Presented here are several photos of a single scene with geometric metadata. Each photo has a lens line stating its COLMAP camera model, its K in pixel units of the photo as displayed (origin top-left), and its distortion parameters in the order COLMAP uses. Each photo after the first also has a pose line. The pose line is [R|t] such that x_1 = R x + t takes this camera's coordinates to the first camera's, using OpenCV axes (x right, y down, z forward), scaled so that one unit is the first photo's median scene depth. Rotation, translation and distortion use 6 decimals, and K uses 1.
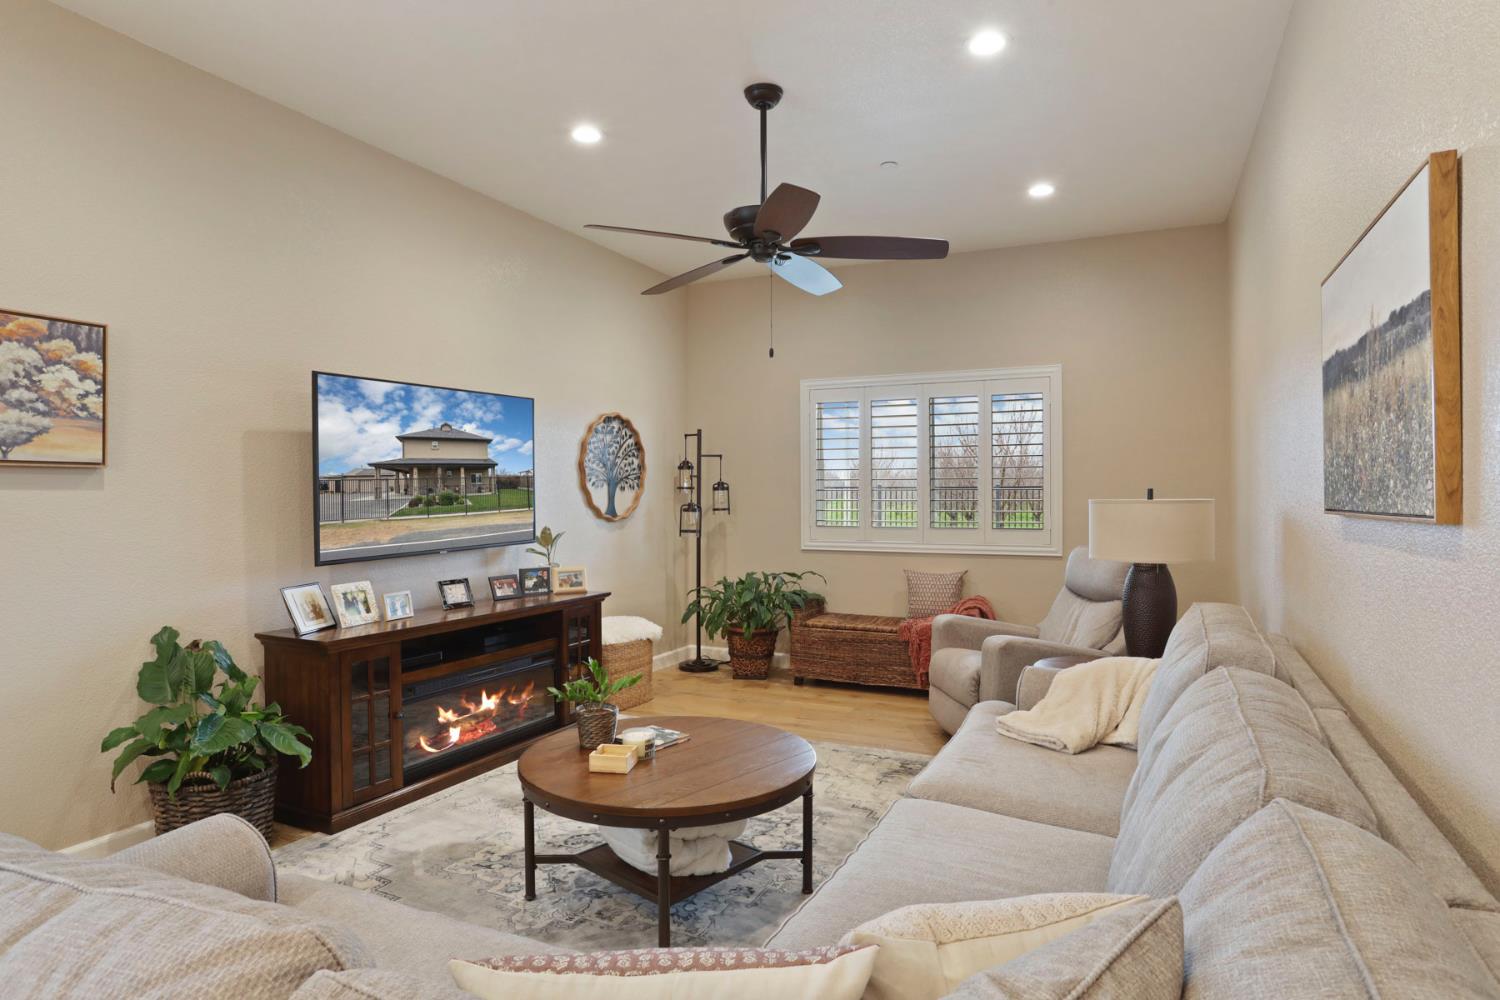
lens RADIAL K [[840.4, 0, 750.0], [0, 840.4, 500.0], [0, 0, 1]] dist [-0.028348, 0.000438]
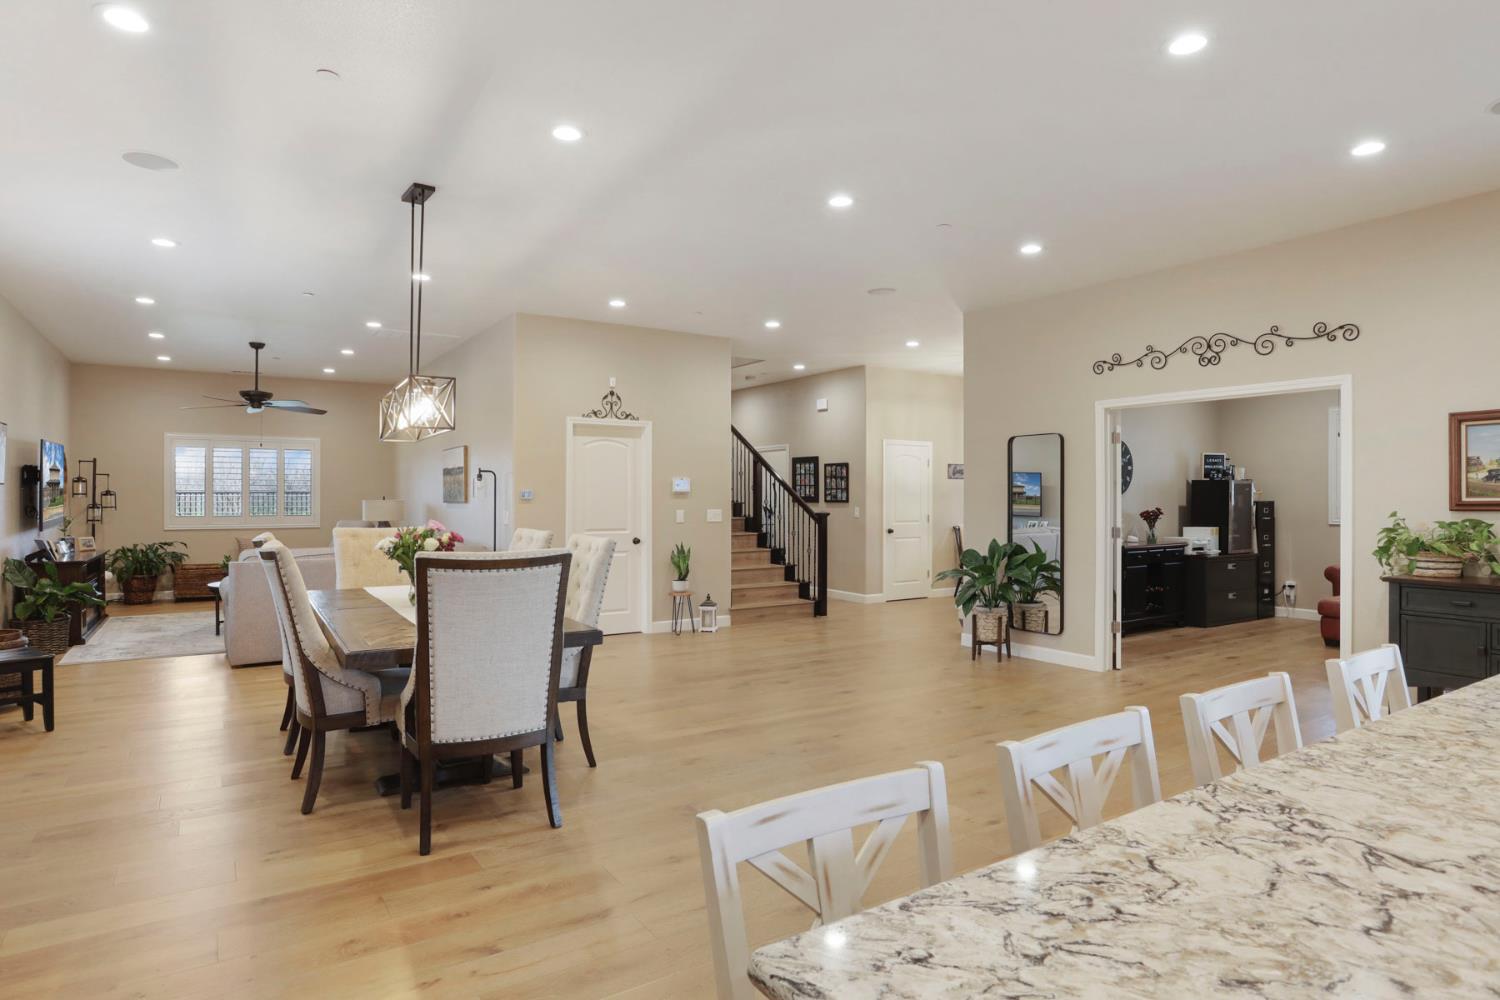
lens RADIAL K [[841.1, 0, 750.4], [0, 841.1, 495.4], [0, 0, 1]] dist [-0.069088, 0.041694]
pose [[0.513255, 0.005482, 0.858219, -0.893426], [0.005256, 0.999941, -0.009530, 0.011527], [-0.858220, 0.009402, 0.513196, -1.053021]]
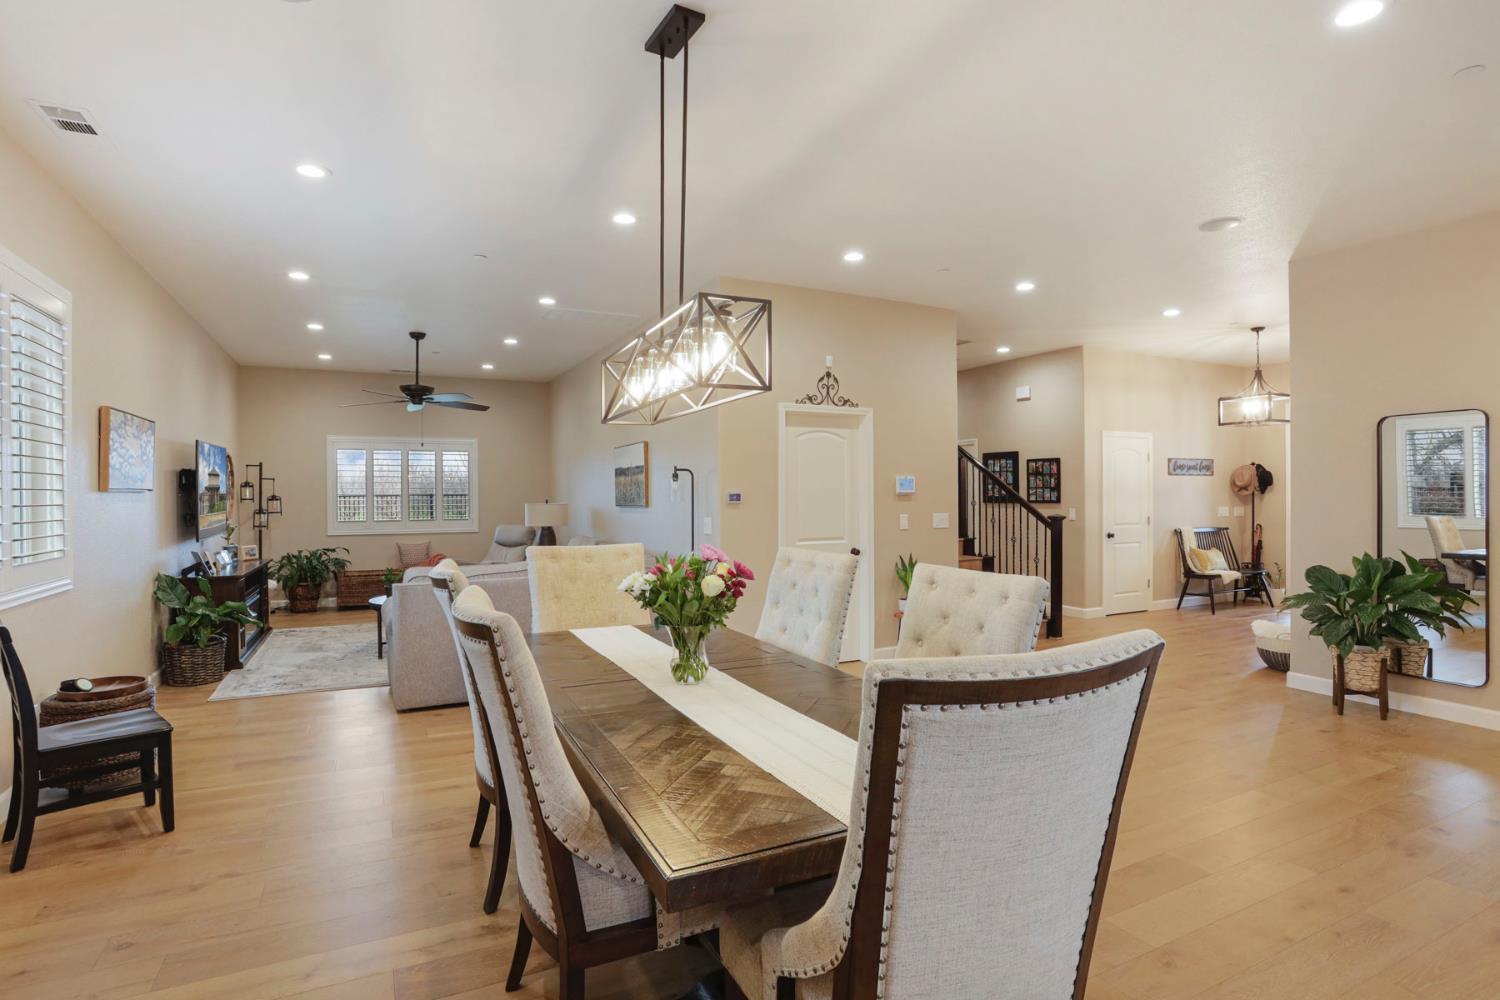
lens RADIAL K [[753.3, 0, 741.8], [0, 753.3, 499.0], [0, 0, 1]] dist [-0.077021, 0.034955]
pose [[0.610951, -0.003881, 0.791659, -0.698431], [0.011239, 0.999930, -0.003772, 0.000761], [-0.791589, 0.011202, 0.610952, -0.656120]]
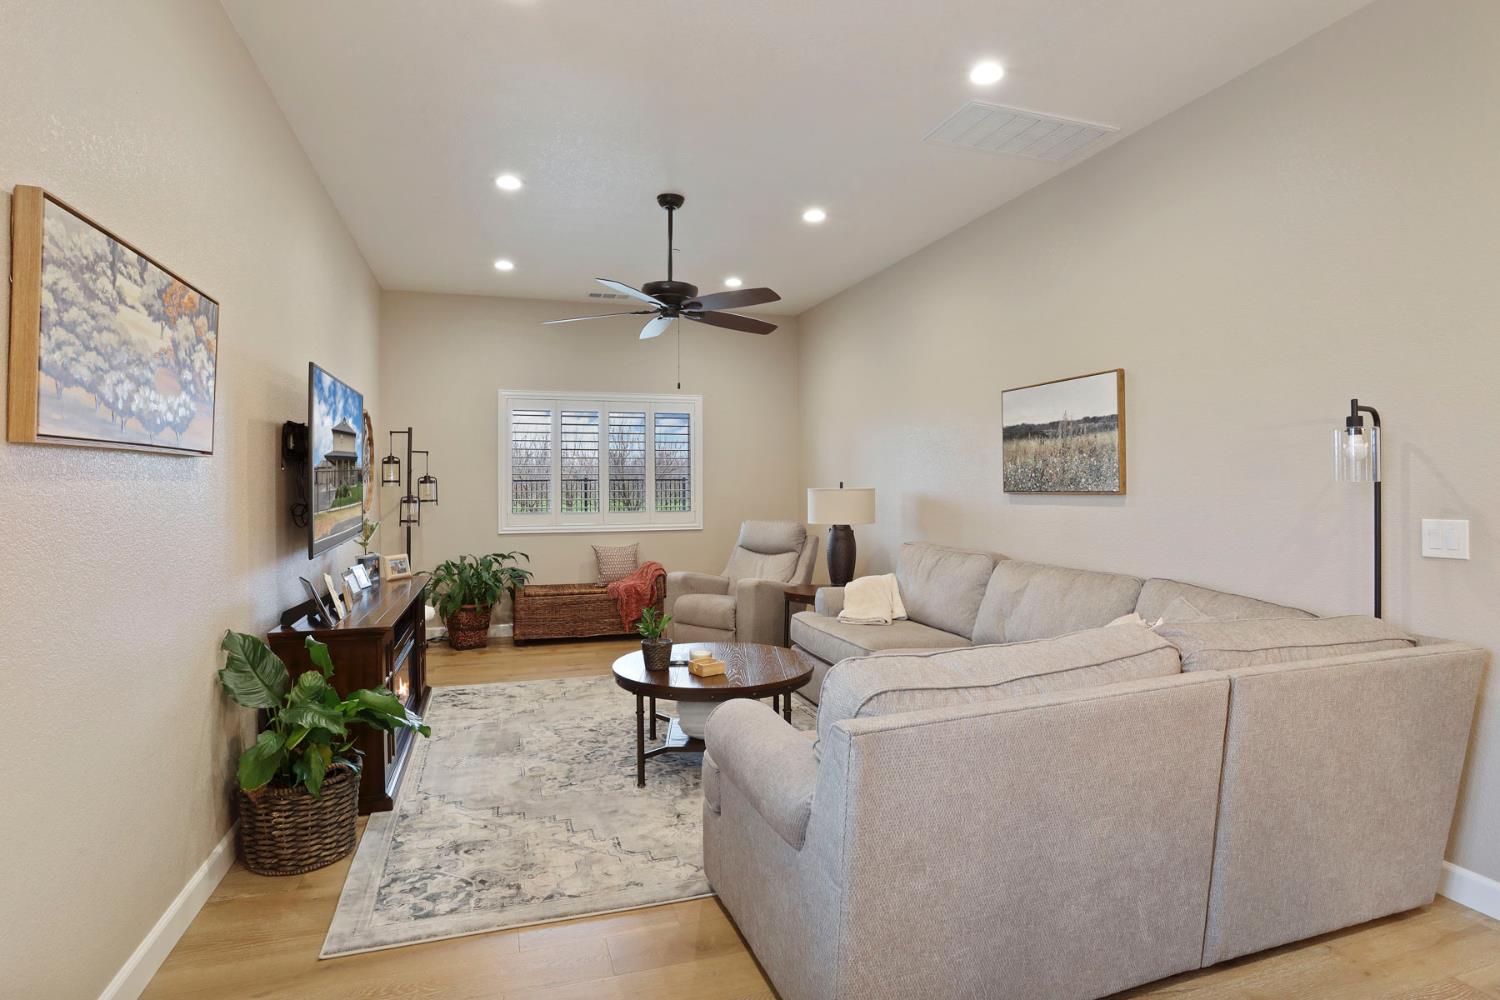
lens RADIAL K [[762.6, 0, 745.0], [0, 762.6, 475.1], [0, 0, 1]] dist [-0.075593, 0.032893]
pose [[0.717333, 0.007524, 0.696689, -0.494857], [0.008926, 0.999760, -0.019988, 0.001073], [-0.696673, 0.020557, 0.717094, 0.002556]]
